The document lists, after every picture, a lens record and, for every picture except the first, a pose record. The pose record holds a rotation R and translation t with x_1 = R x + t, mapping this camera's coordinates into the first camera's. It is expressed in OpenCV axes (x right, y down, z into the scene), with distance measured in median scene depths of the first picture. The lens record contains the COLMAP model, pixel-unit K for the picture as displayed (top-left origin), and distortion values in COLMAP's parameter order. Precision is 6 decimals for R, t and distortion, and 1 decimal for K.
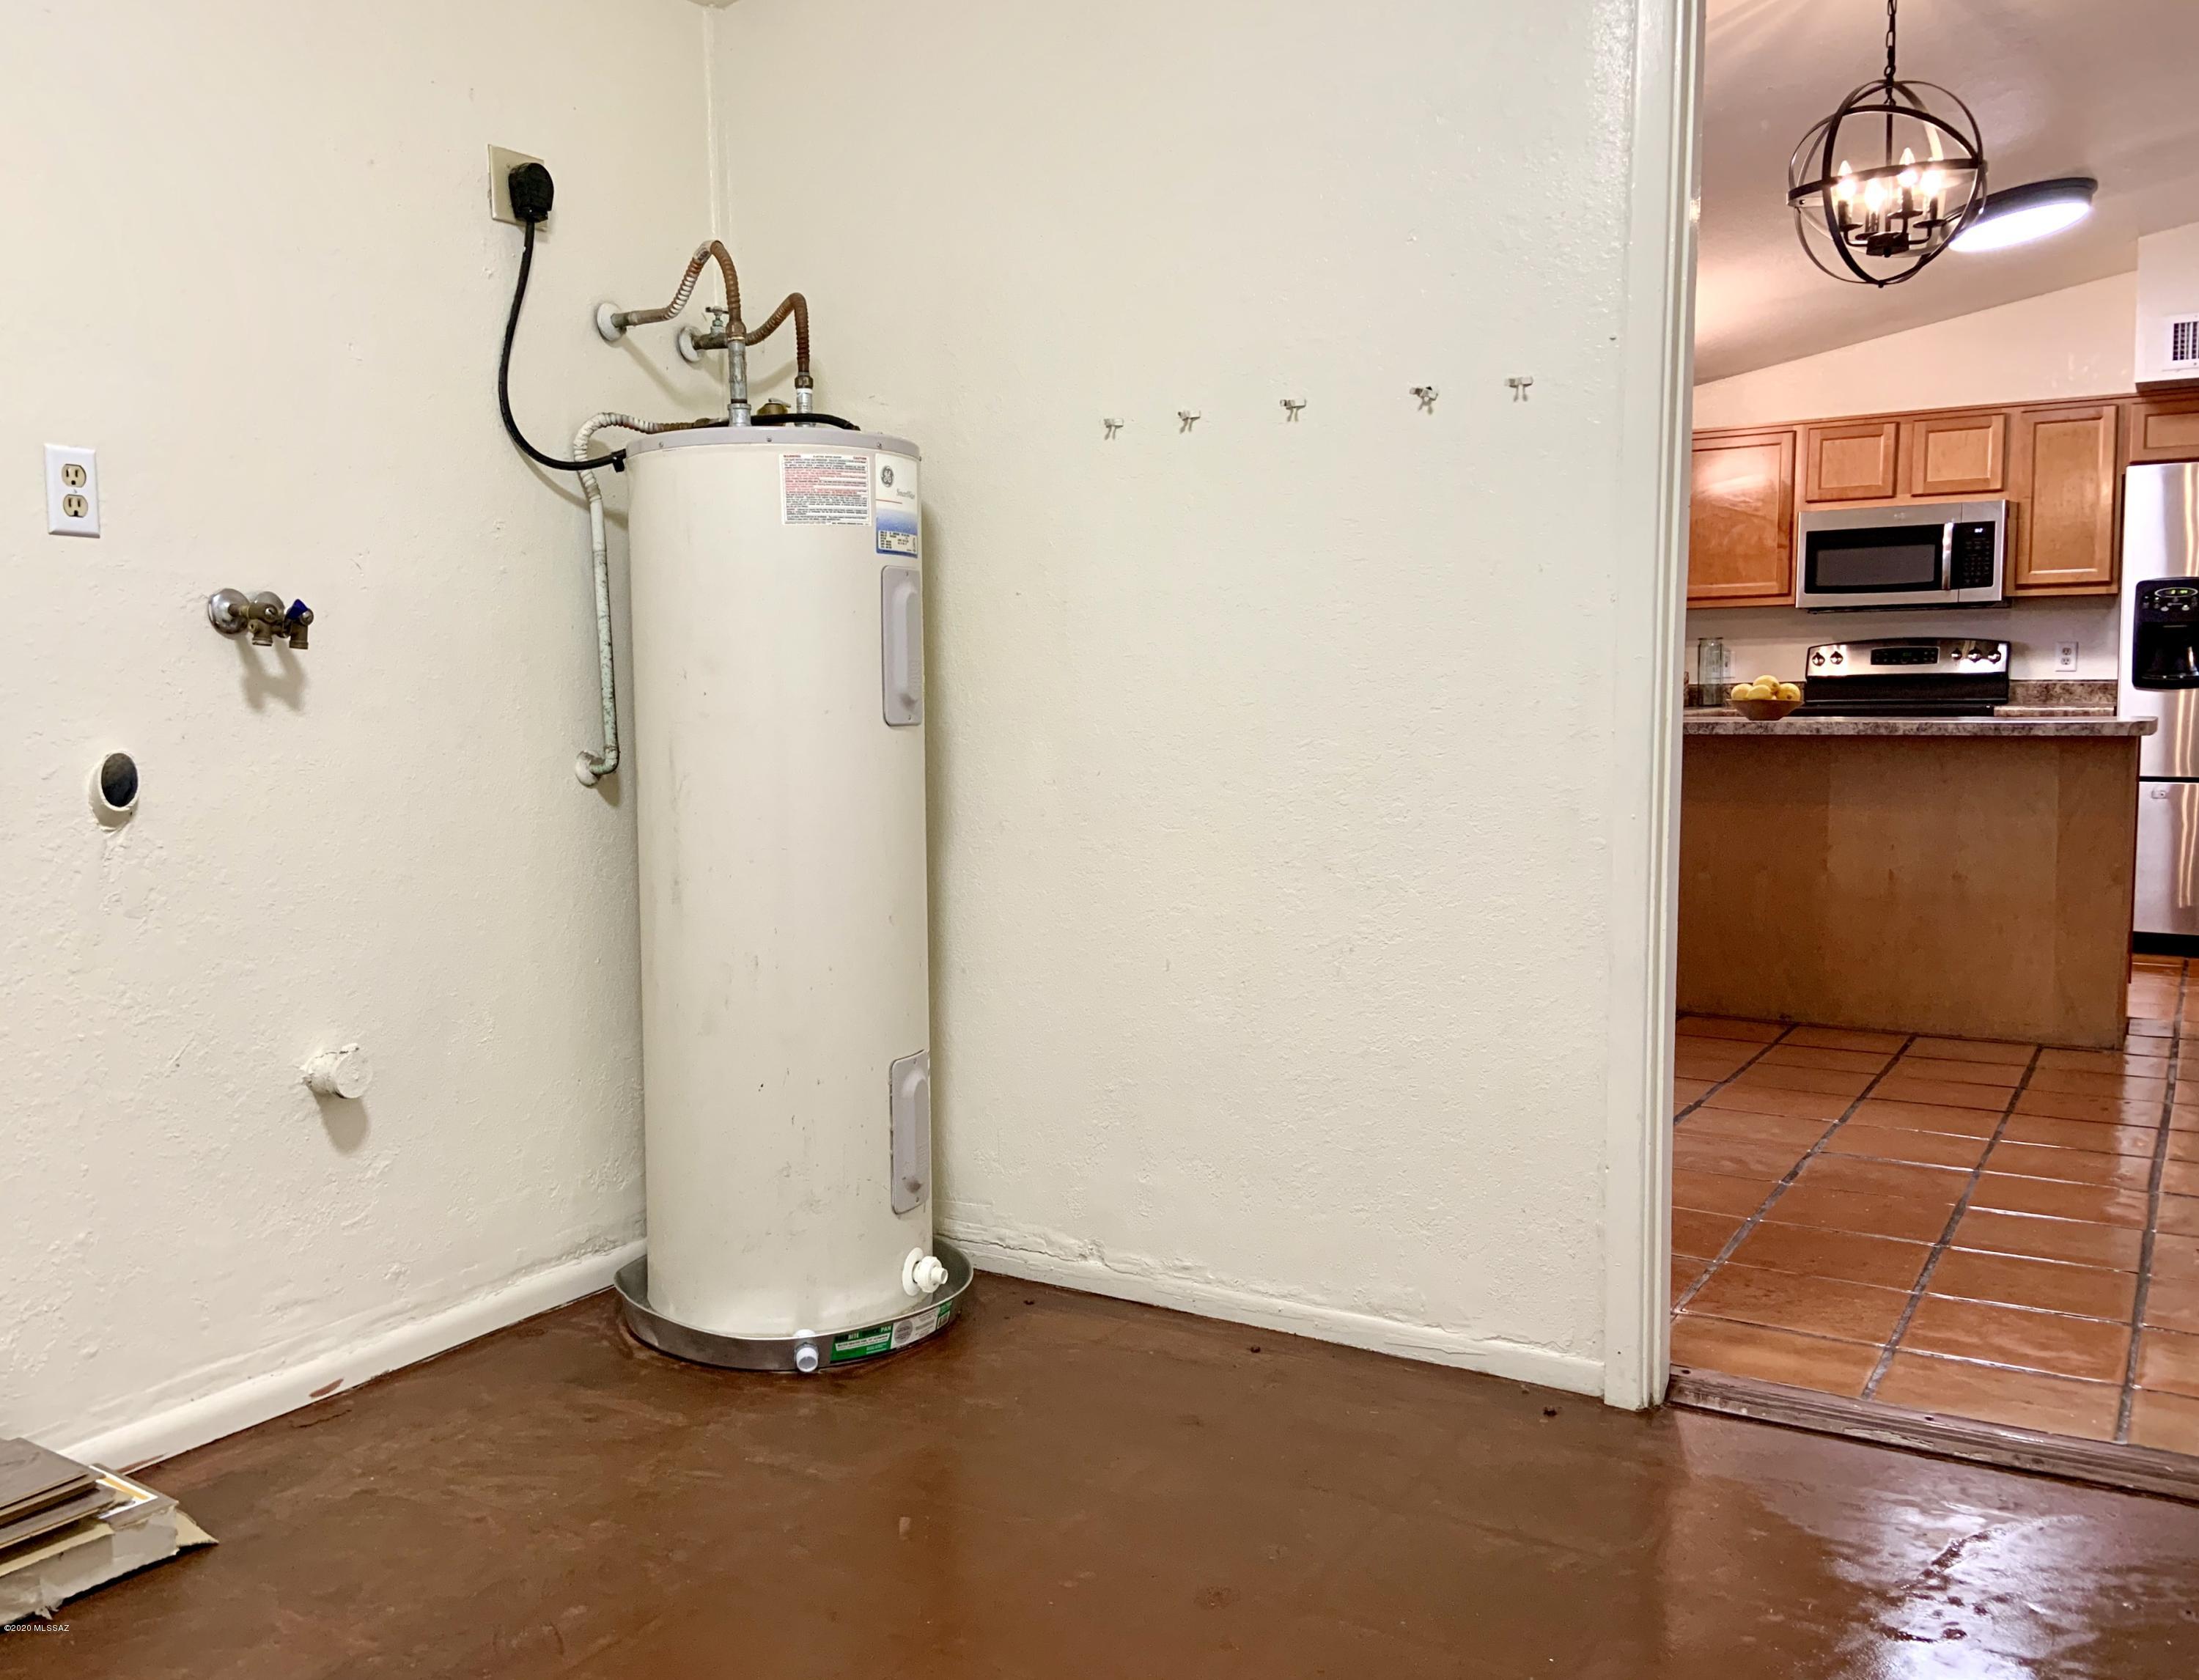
lens RADIAL K [[1843.4, 0, 915.3], [0, 1843.4, 872.7], [0, 0, 1]] dist [-0.001522, -0.031570]
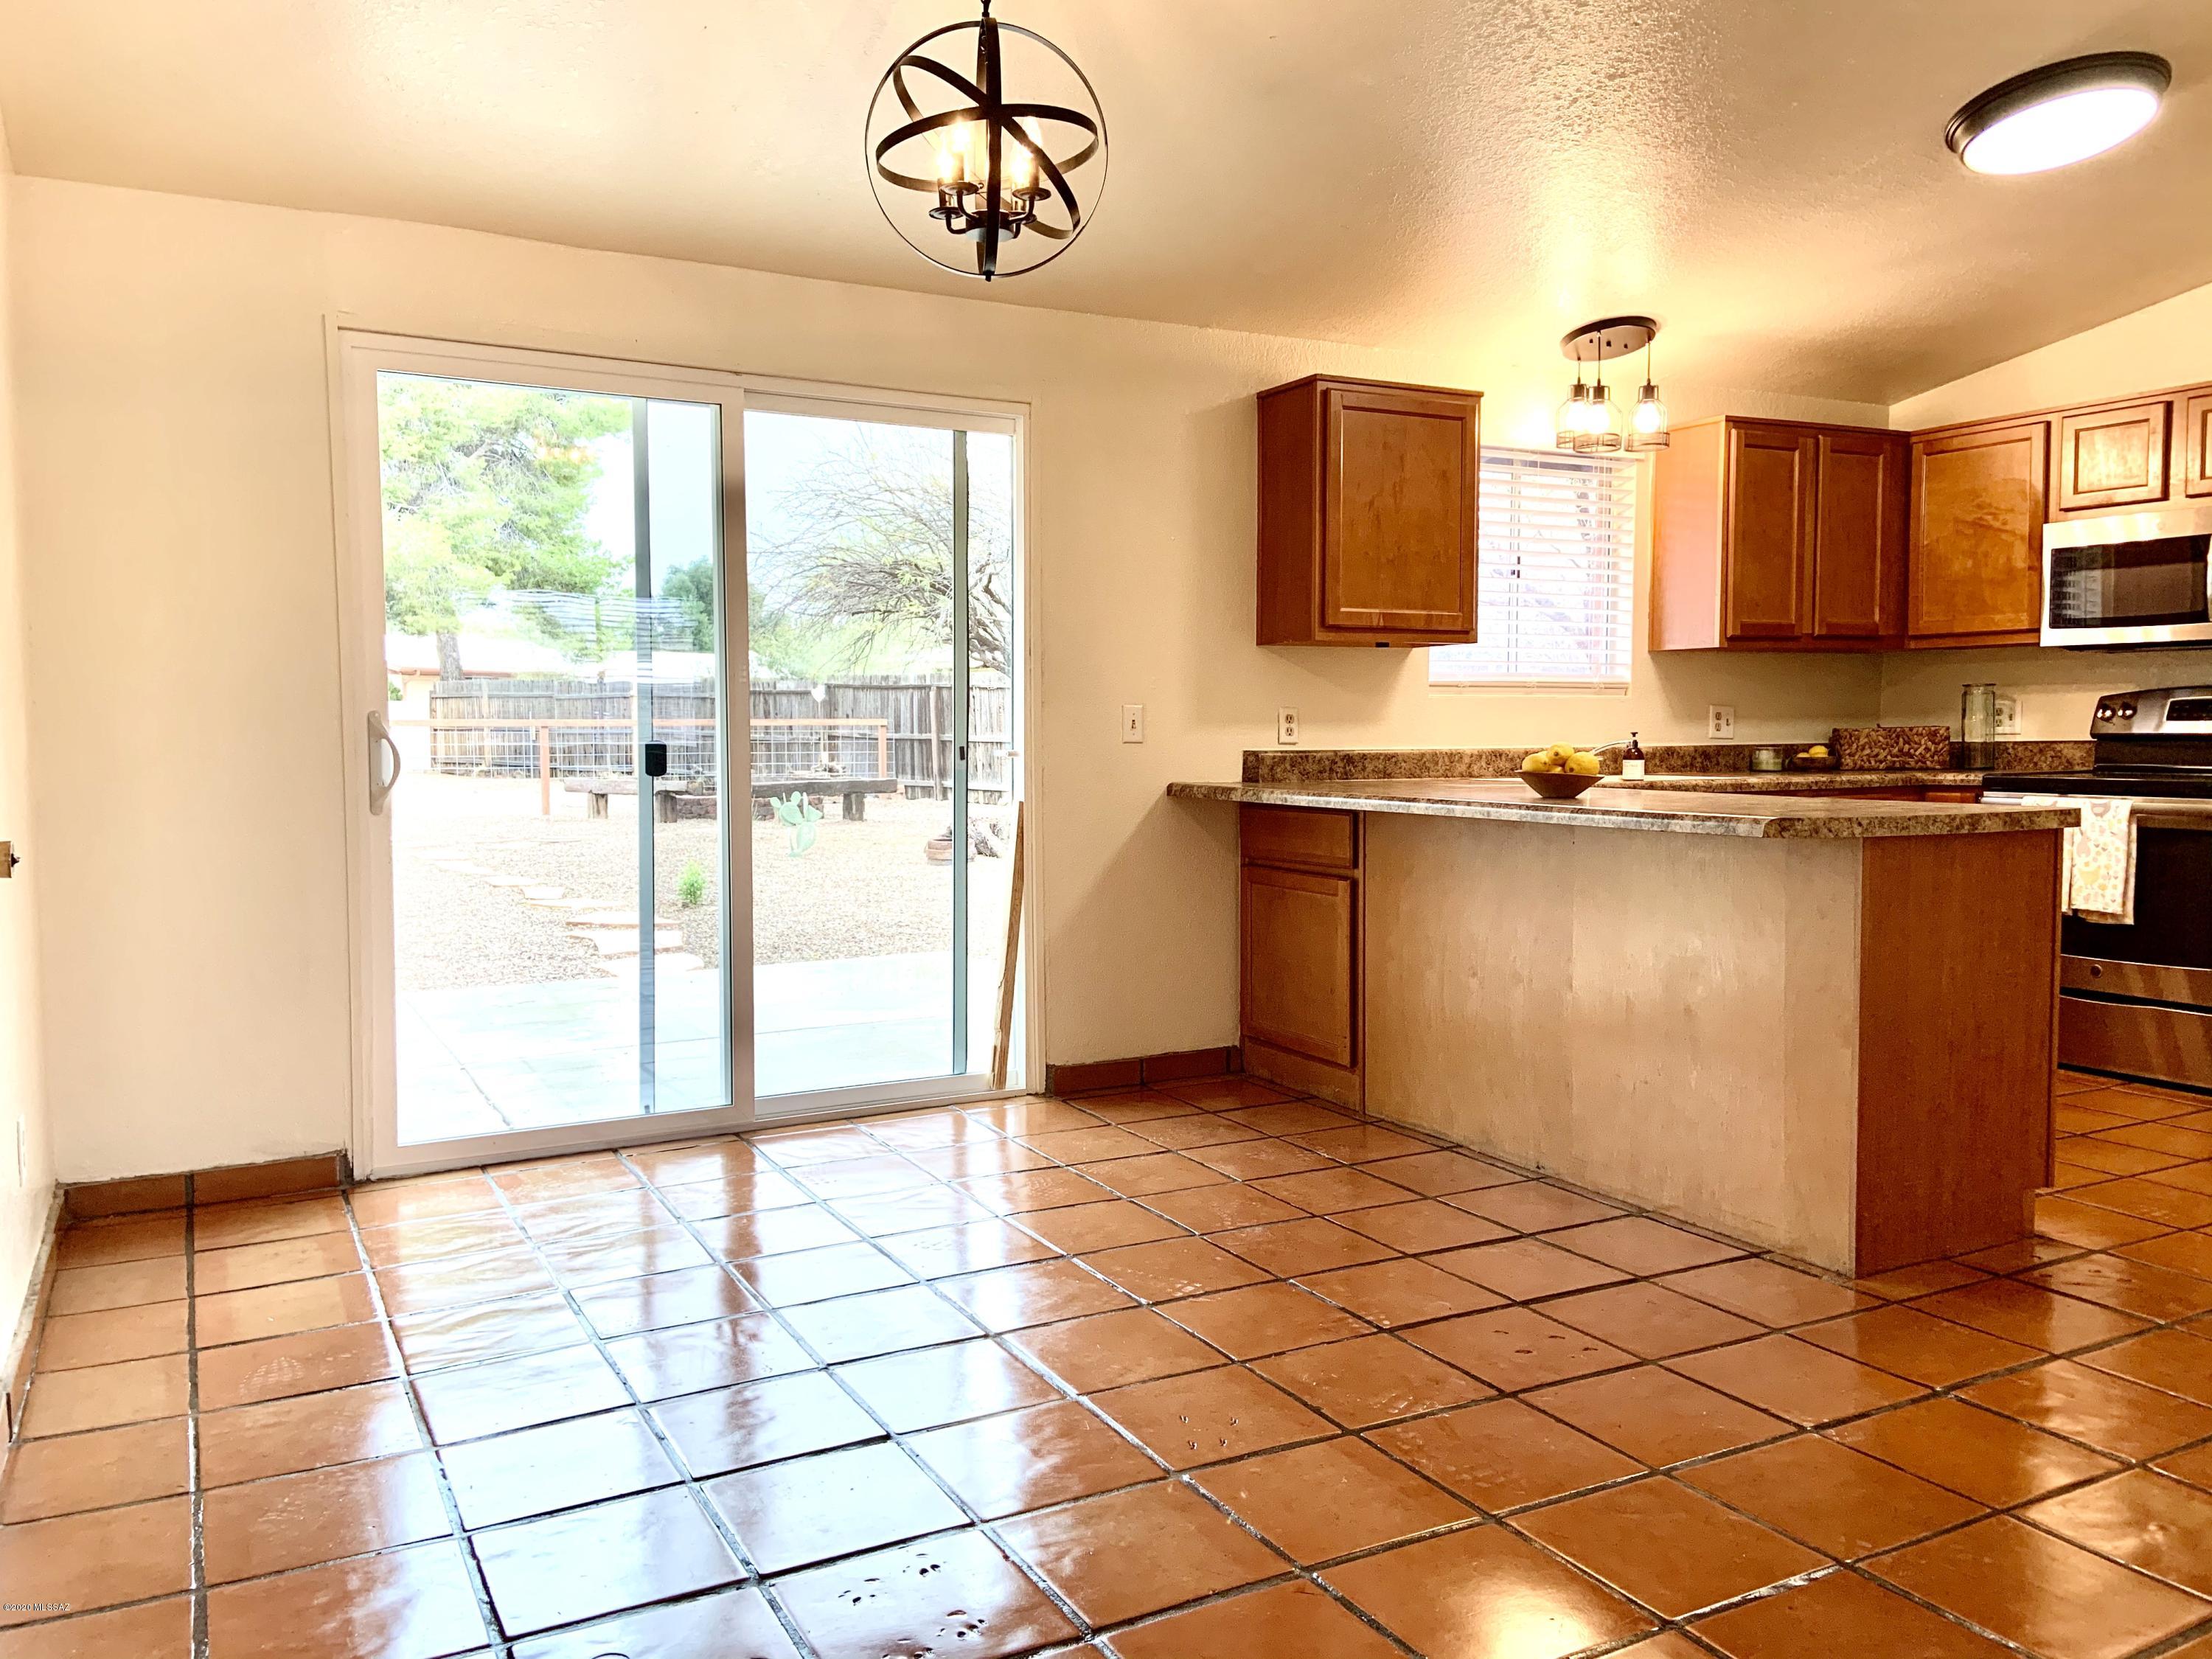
lens RADIAL K [[1657.5, 0, 1082.4], [0, 1657.5, 815.3], [0, 0, 1]] dist [0.119769, -0.142992]
pose [[0.892470, 0.036389, -0.449636, 0.466504], [-0.054189, 0.998172, -0.026777, -0.033175], [0.447840, 0.048263, 0.892810, 0.189040]]
